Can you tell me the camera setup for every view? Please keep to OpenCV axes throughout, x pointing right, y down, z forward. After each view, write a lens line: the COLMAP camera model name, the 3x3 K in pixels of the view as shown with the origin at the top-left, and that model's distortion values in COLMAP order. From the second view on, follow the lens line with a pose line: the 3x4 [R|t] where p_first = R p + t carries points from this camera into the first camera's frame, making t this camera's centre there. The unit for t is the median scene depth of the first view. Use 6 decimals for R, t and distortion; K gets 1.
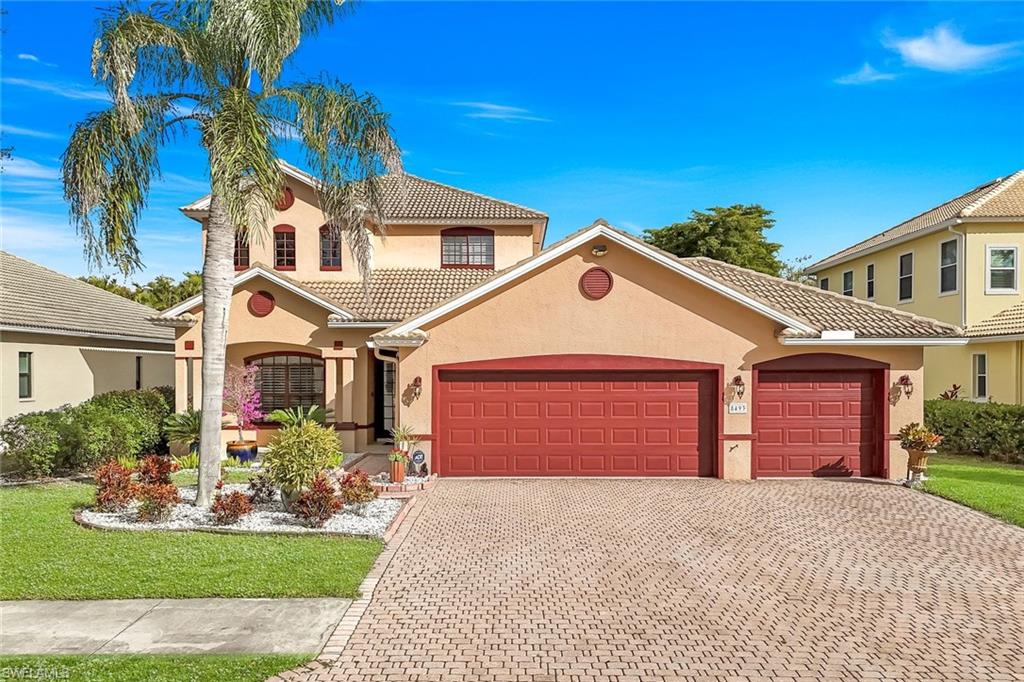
lens RADIAL K [[755.1, 0, 511.7], [0, 755.1, 360.6], [0, 0, 1]] dist [0.048354, -0.003158]
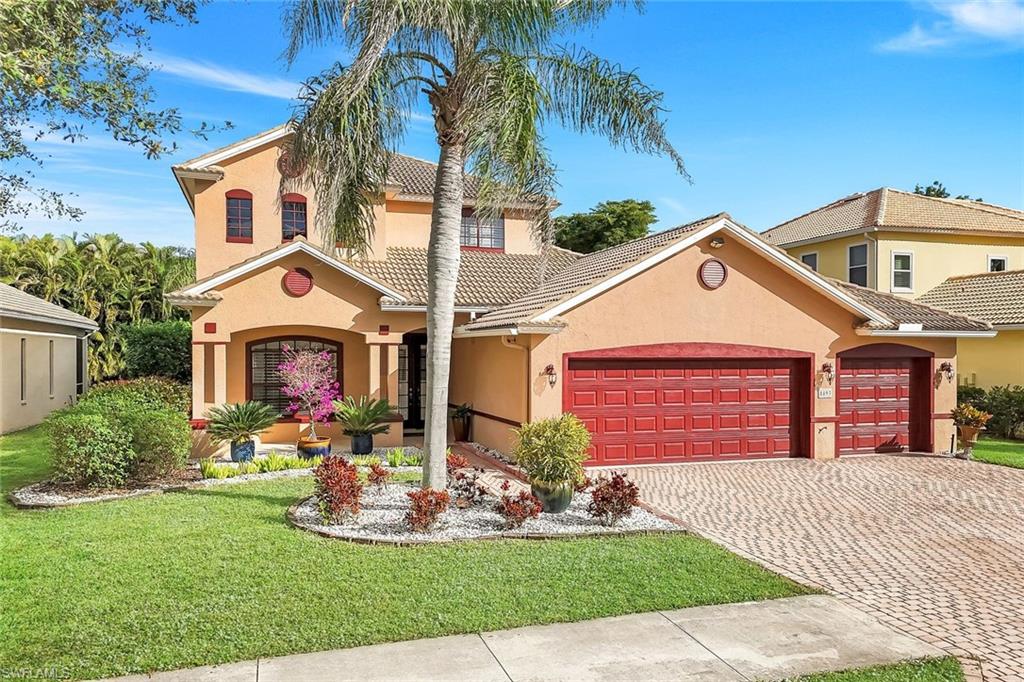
lens RADIAL K [[762.4, 0, 512.0], [0, 762.4, 341.0], [0, 0, 1]] dist [0.052170, -0.002302]
pose [[0.948714, 0.006569, 0.316067, -0.476785], [-0.005709, 0.999977, -0.003647, -0.005504], [-0.316084, 0.001656, 0.948730, 0.091053]]
